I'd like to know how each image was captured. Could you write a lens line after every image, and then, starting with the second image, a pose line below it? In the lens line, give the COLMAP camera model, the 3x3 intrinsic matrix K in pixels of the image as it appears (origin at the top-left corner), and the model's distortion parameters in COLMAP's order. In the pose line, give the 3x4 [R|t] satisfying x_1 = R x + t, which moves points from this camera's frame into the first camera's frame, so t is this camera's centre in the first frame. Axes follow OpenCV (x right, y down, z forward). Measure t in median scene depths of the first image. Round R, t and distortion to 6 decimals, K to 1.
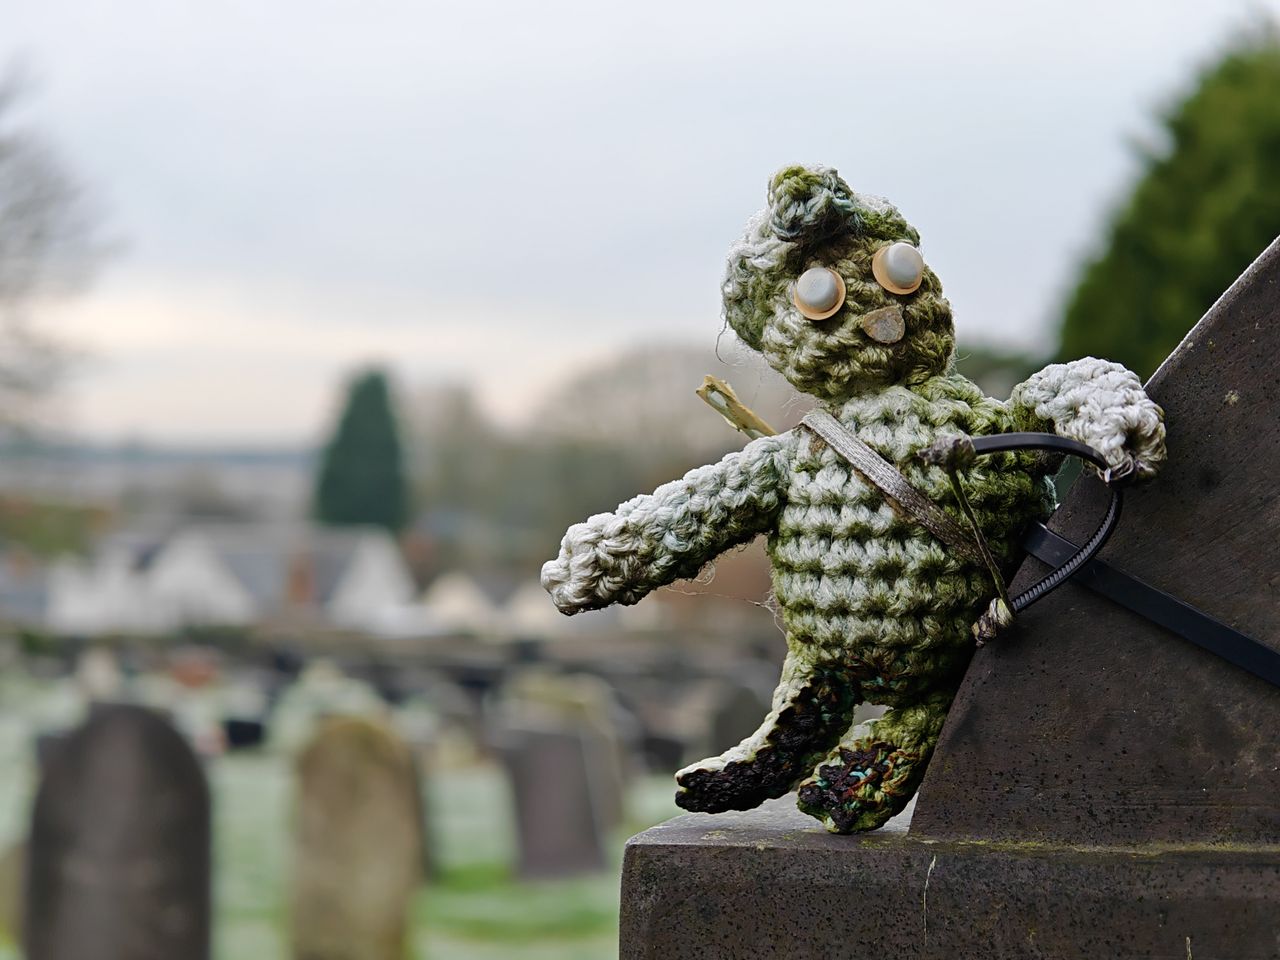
lens RADIAL K [[2684.0, 0, 639.8], [0, 2684.0, 480.4], [0, 0, 1]] dist [-0.234456, 0.000000]
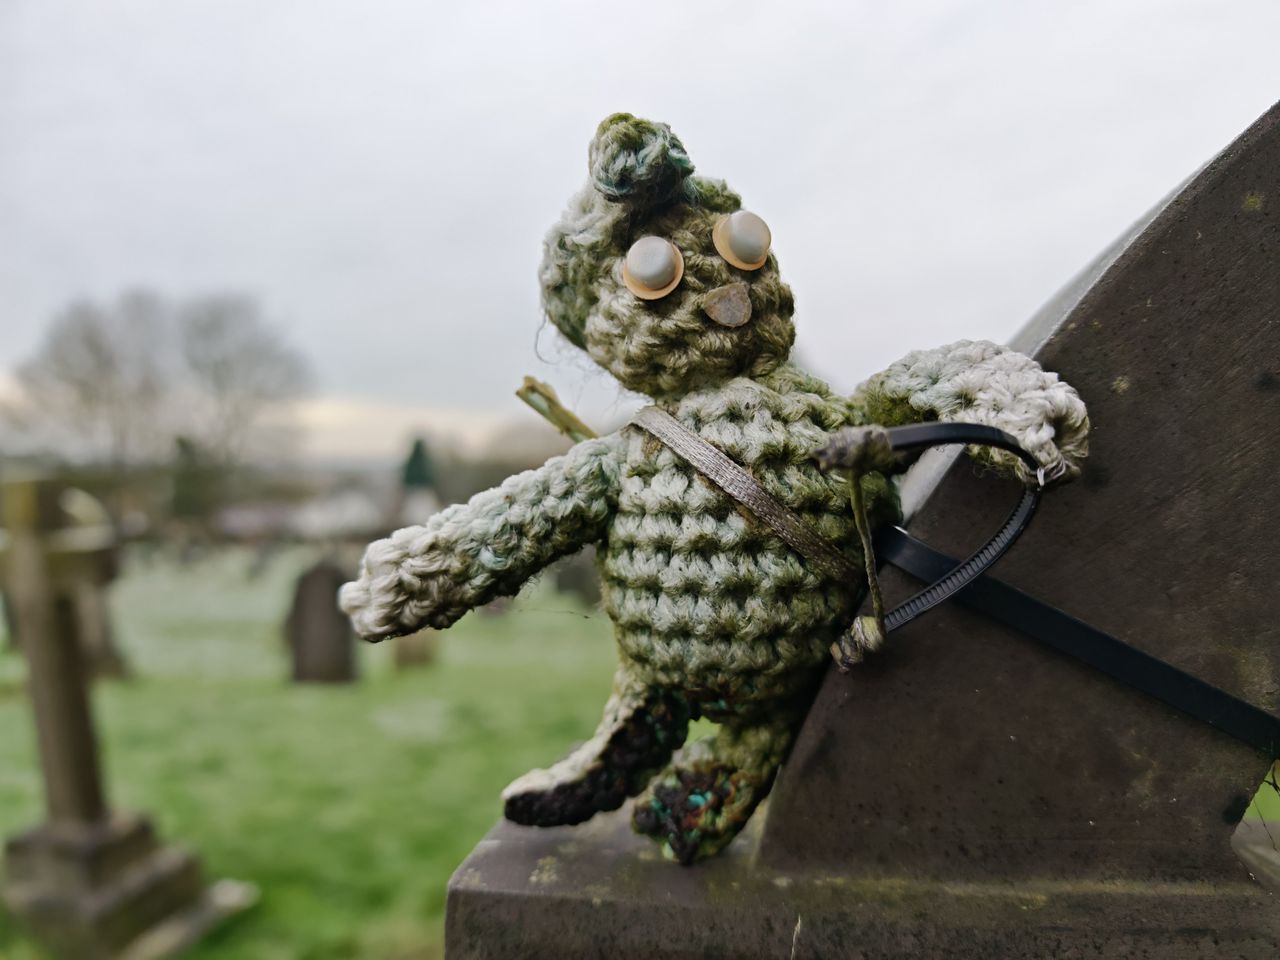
lens RADIAL K [[894.9, 0, 640.1], [0, 894.9, 520.3], [0, 0, 1]] dist [0.020721, -0.009551]
pose [[0.991076, -0.024022, 0.131117, 0.023317], [0.016682, 0.998246, 0.056797, -0.005638], [-0.132251, -0.054103, 0.989739, 0.710246]]
